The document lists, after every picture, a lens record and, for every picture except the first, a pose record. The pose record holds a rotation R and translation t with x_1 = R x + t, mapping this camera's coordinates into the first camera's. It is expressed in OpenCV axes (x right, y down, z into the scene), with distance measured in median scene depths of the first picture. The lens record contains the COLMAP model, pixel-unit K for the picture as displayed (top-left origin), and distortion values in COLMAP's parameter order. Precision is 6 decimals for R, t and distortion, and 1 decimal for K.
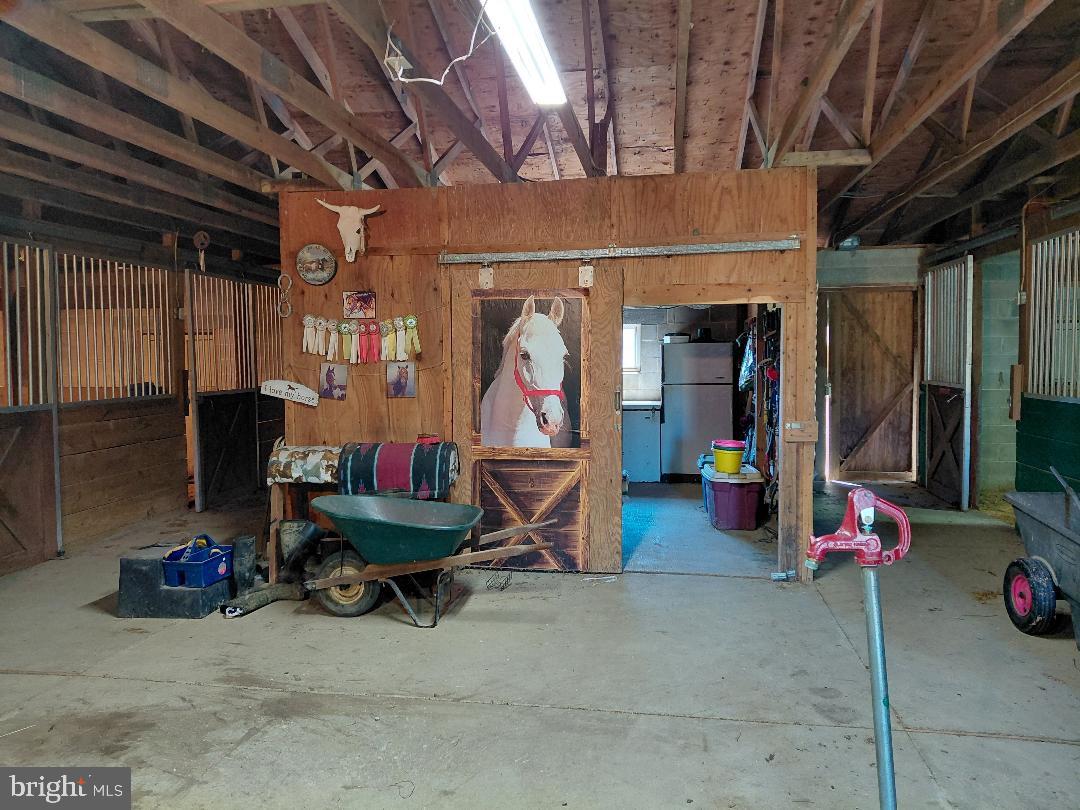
lens RADIAL K [[804.2, 0, 510.2], [0, 804.2, 395.3], [0, 0, 1]] dist [0.034416, -0.040111]
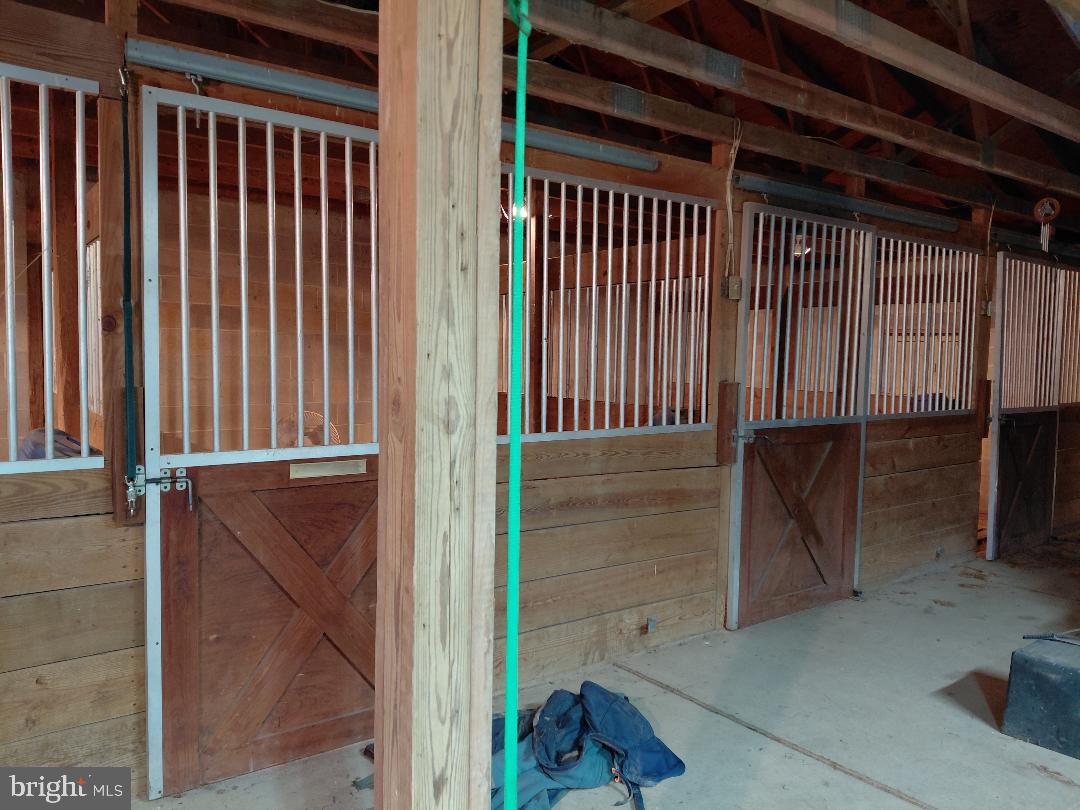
lens RADIAL K [[804.2, 0, 545.1], [0, 804.2, 403.5], [0, 0, 1]] dist [0.034416, -0.040111]
pose [[0.743550, 0.068205, -0.665192, -0.232107], [-0.062118, 0.997528, 0.032846, -0.008797], [0.665788, 0.016898, 0.745949, 0.139252]]
